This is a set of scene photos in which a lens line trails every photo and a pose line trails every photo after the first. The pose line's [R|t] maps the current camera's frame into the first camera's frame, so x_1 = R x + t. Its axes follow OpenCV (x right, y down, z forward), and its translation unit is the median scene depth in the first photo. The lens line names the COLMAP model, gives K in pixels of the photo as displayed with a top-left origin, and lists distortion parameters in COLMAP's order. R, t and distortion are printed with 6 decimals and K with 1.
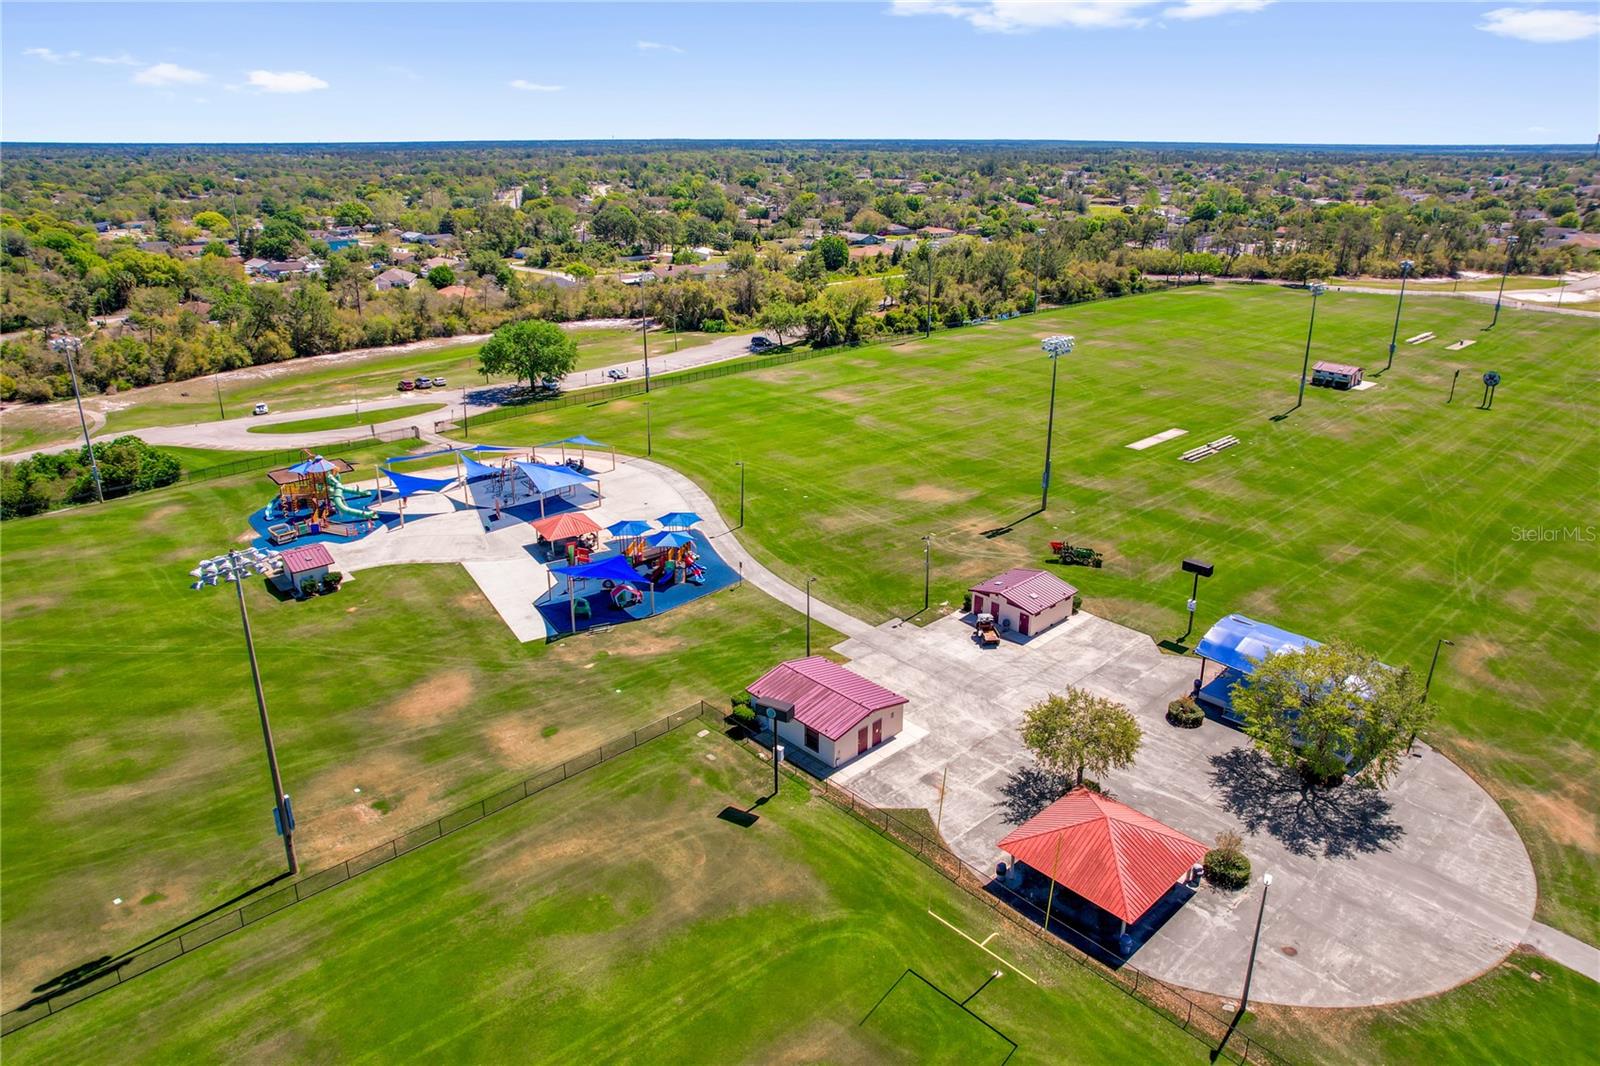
lens RADIAL K [[1023.5, 0, 804.0], [0, 1023.5, 531.1], [0, 0, 1]] dist [-0.027840, 0.009032]
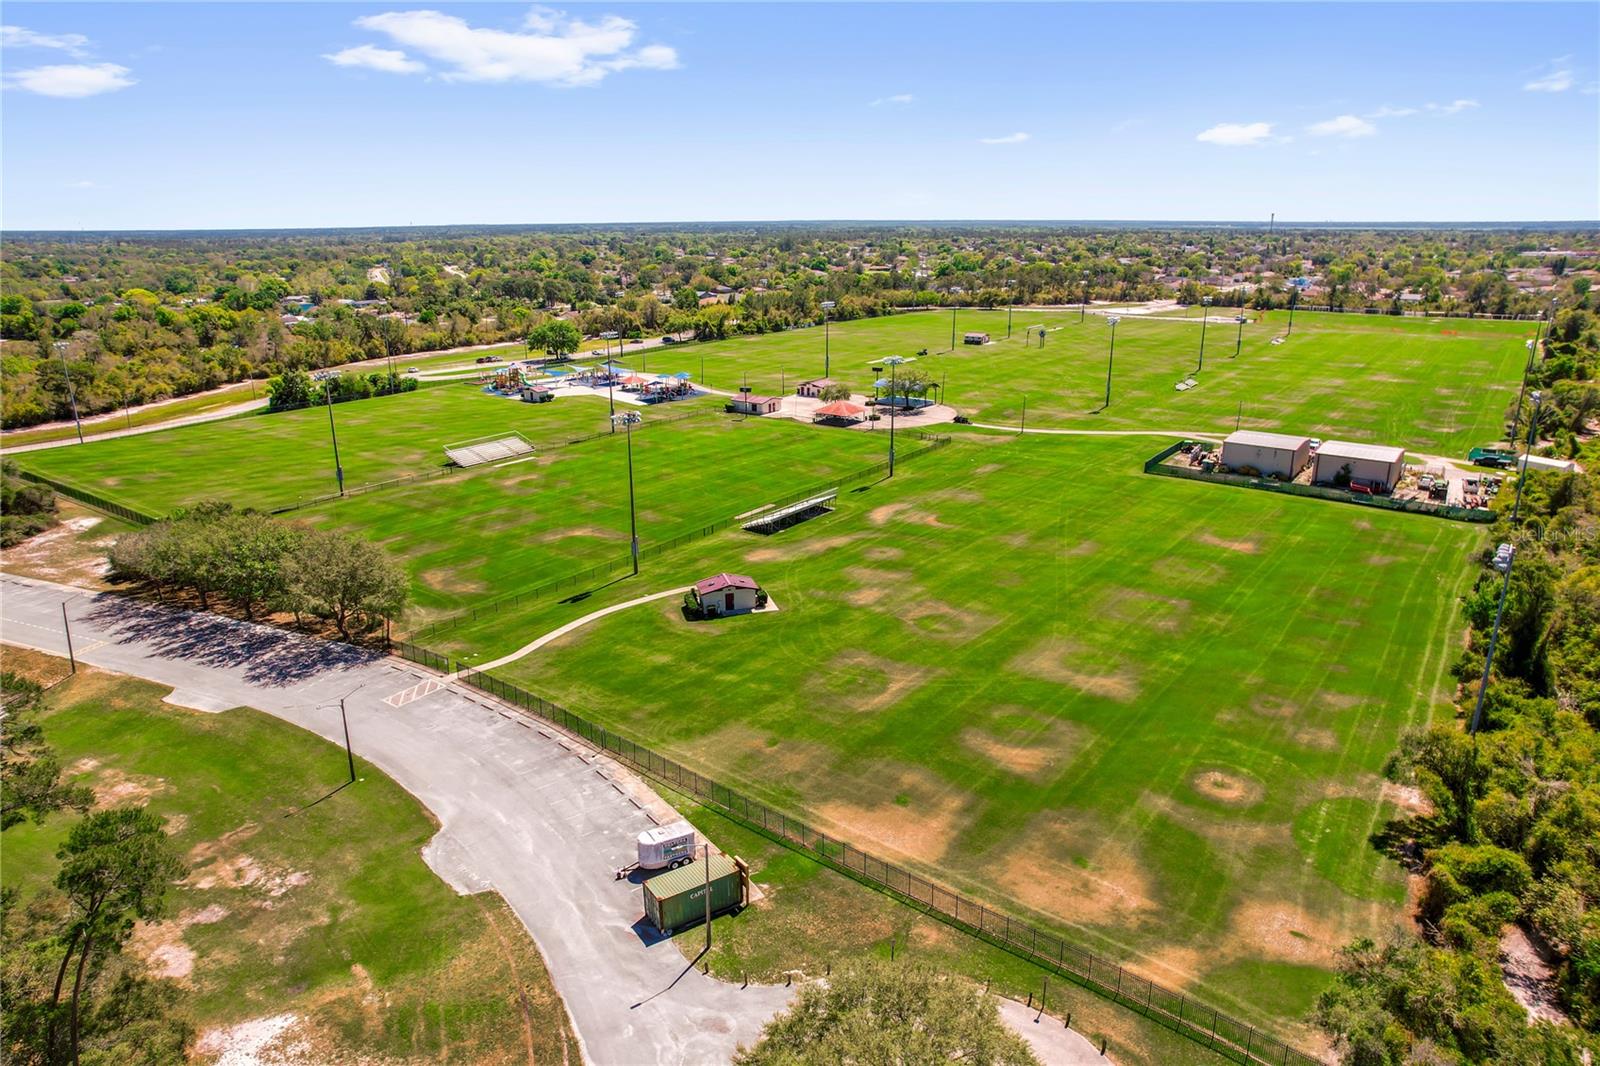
lens RADIAL K [[1023.5, 0, 796.6], [0, 1023.5, 531.4], [0, 0, 1]] dist [-0.027840, 0.009032]
pose [[0.983621, -0.061942, 0.169269, -0.104364], [0.074032, 0.995065, -0.066068, 0.197866], [-0.164341, 0.077517, 0.983353, -0.522091]]
